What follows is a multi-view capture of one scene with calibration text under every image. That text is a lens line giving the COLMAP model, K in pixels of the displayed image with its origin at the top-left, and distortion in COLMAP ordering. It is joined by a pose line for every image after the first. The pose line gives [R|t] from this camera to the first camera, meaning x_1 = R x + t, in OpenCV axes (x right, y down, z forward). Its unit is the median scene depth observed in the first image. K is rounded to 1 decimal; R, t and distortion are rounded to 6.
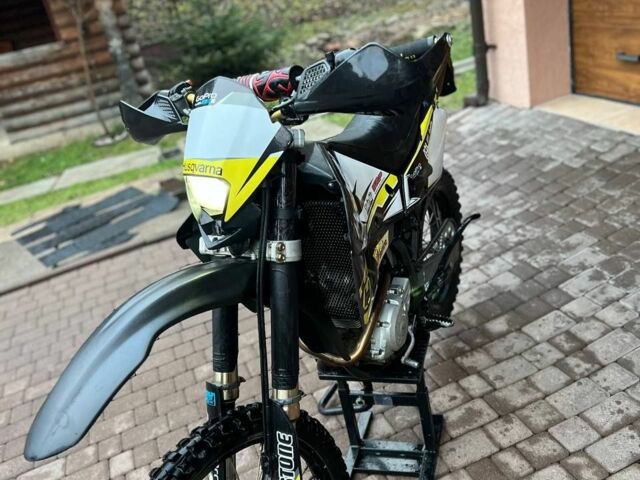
lens RADIAL K [[641.1, 0, 318.9], [0, 641.1, 243.8], [0, 0, 1]] dist [0.023738, 0.000000]
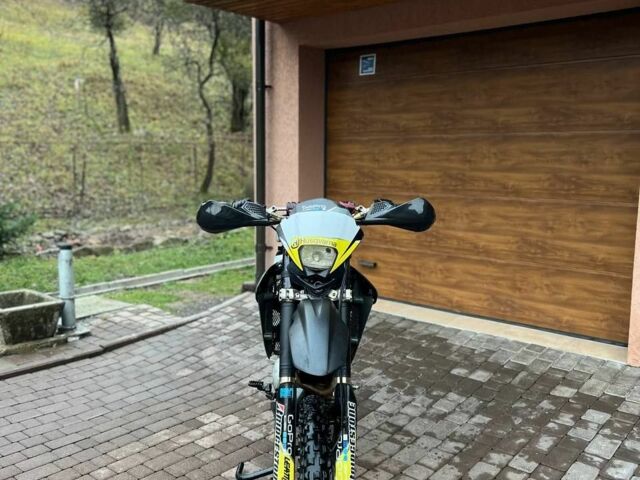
lens RADIAL K [[641.1, 0, 321.5], [0, 641.1, 235.6], [0, 0, 1]] dist [0.023738, 0.000000]
pose [[0.861523, 0.147963, 0.485680, -0.478439], [0.035726, 0.936555, -0.348695, 0.229348], [-0.506460, 0.317760, 0.801578, -0.207908]]
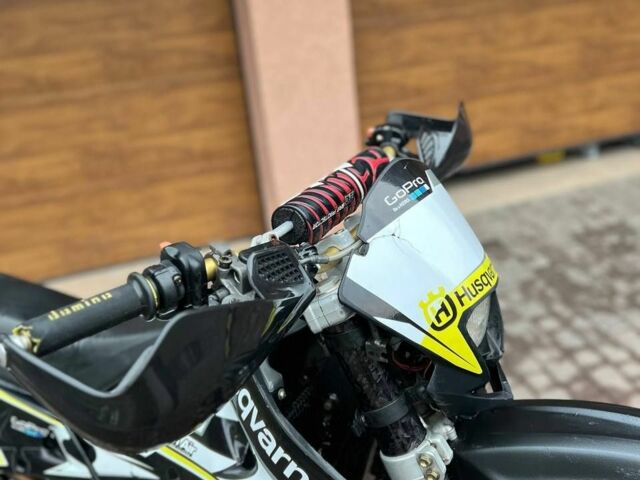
lens RADIAL K [[641.1, 0, 324.4], [0, 641.1, 241.7], [0, 0, 1]] dist [0.023738, 0.000000]
pose [[0.034028, -0.176838, 0.983652, -0.364218], [0.515147, 0.846505, 0.134361, -0.145897], [-0.856426, 0.502153, 0.119902, 0.484912]]
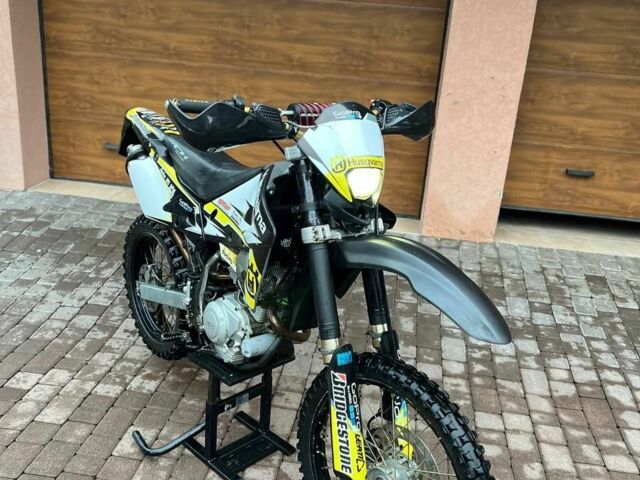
lens RADIAL K [[641.1, 0, 324.7], [0, 641.1, 243.2], [0, 0, 1]] dist [0.023738, 0.000000]
pose [[0.426750, -0.065305, 0.902009, -0.669498], [0.229938, 0.972448, -0.038382, 0.039110], [-0.874650, 0.223786, 0.430008, 0.245579]]
